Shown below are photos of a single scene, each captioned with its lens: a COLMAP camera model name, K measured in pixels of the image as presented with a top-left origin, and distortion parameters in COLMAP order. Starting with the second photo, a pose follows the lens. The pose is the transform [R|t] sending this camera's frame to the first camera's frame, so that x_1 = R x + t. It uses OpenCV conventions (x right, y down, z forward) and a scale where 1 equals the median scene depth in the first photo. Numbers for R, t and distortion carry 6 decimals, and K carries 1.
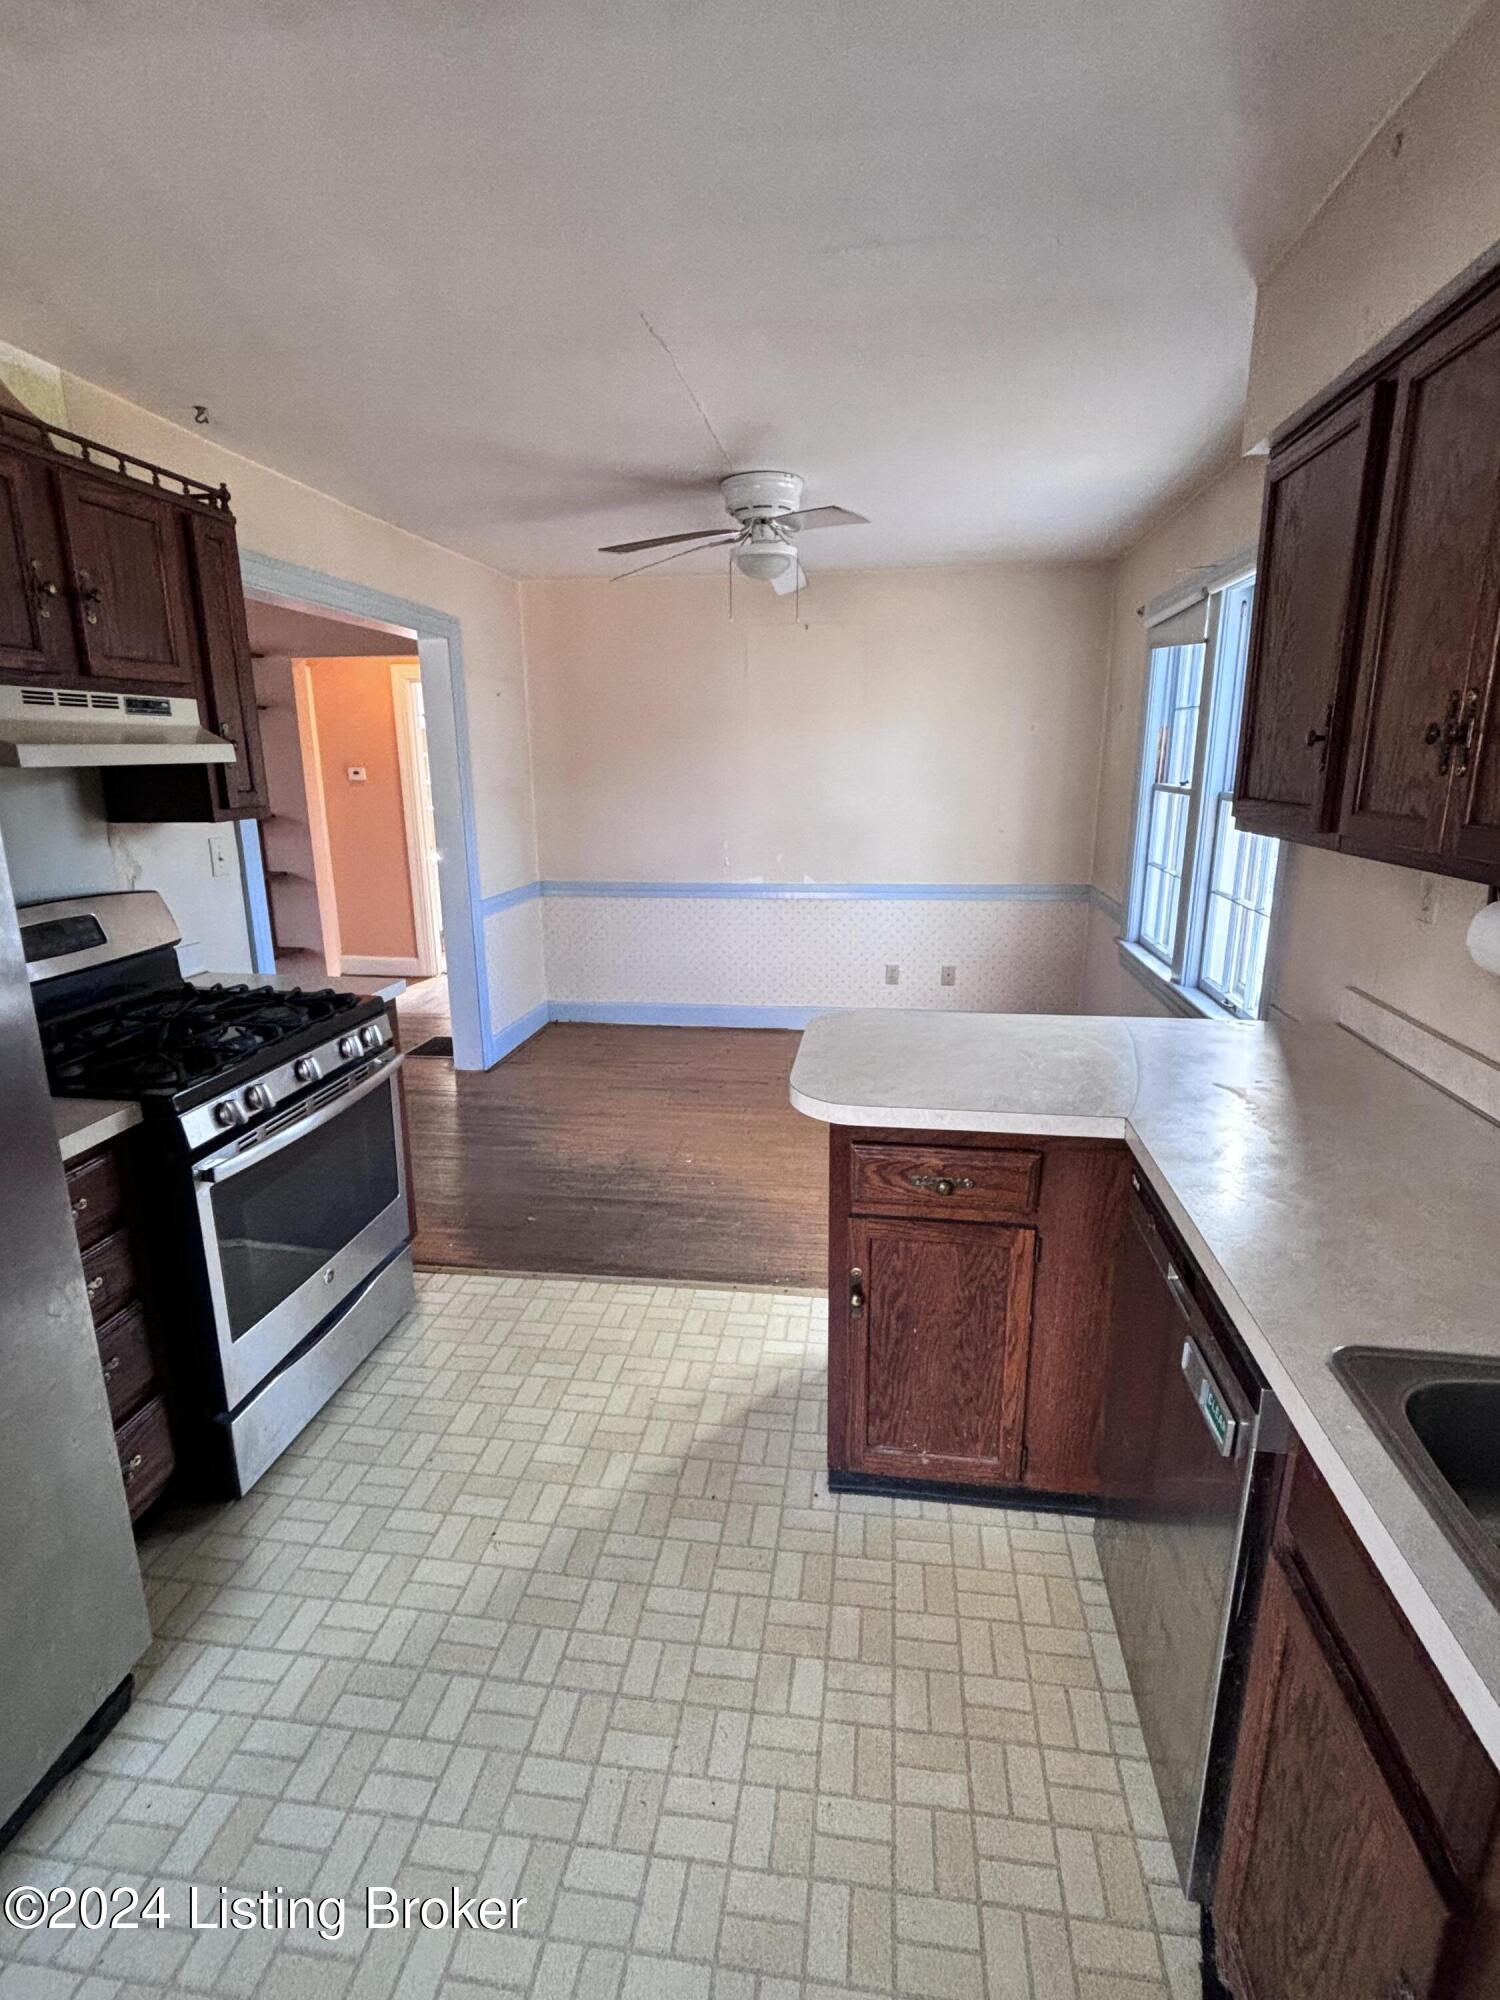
lens RADIAL K [[965.2, 0, 754.2], [0, 965.2, 995.8], [0, 0, 1]] dist [-0.000126, -0.000217]
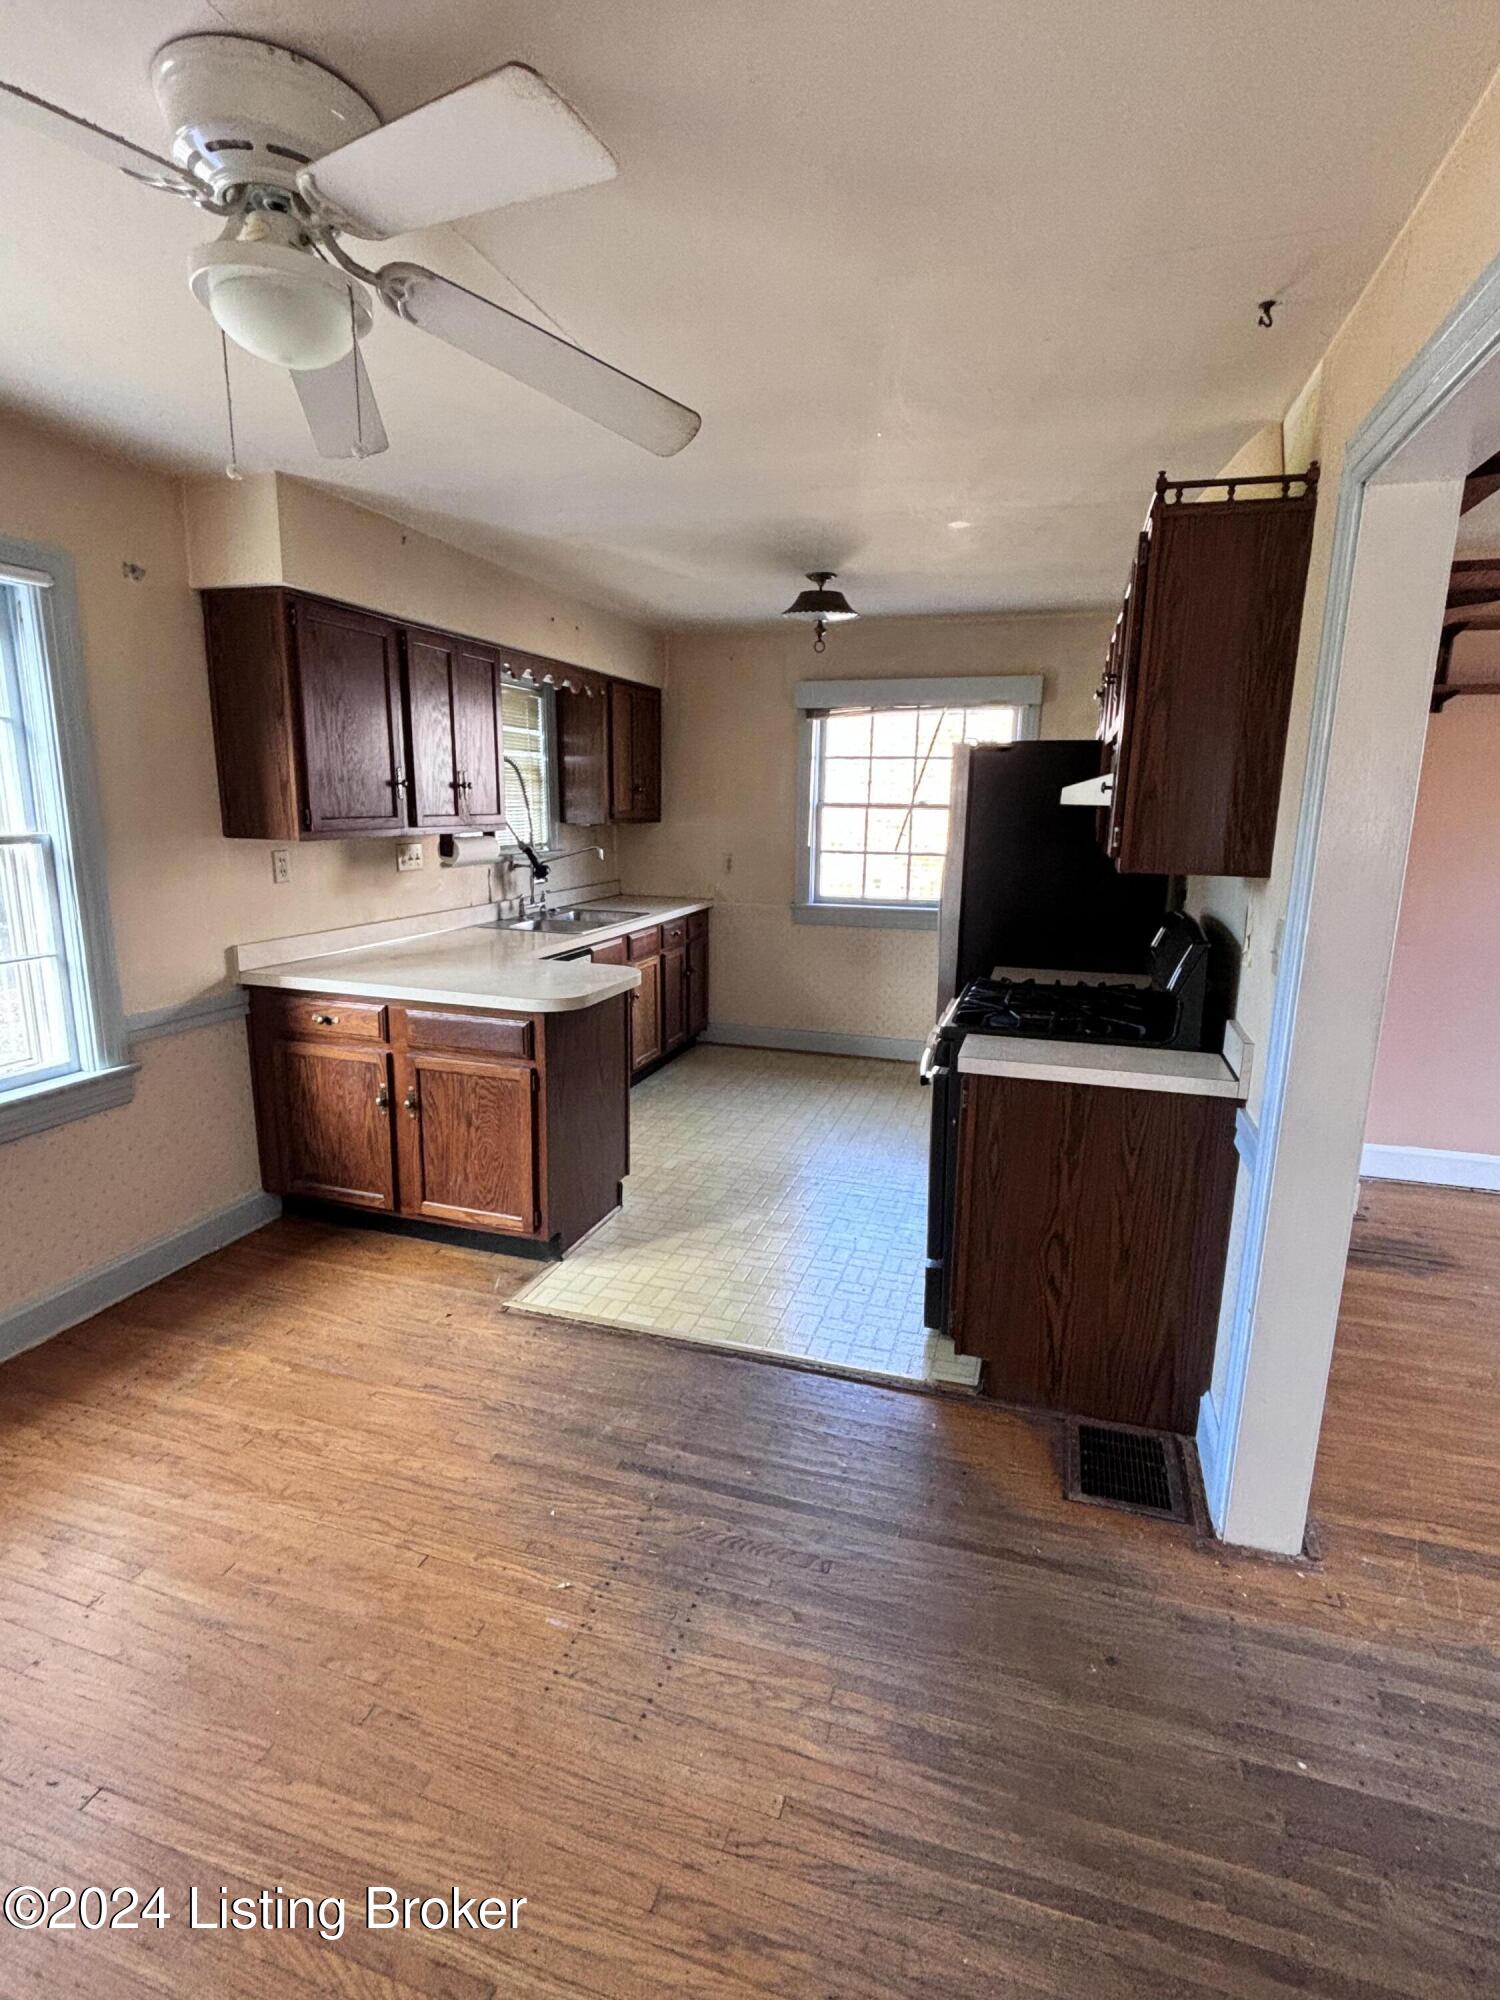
lens RADIAL K [[965.2, 0, 754.2], [0, 965.2, 995.8], [0, 0, 1]] dist [-0.000126, -0.000217]
pose [[-0.986356, -0.046817, 0.157827, -0.202246], [0.025636, 0.903332, 0.428176, -0.286555], [-0.162616, 0.426380, -0.889807, 1.127118]]
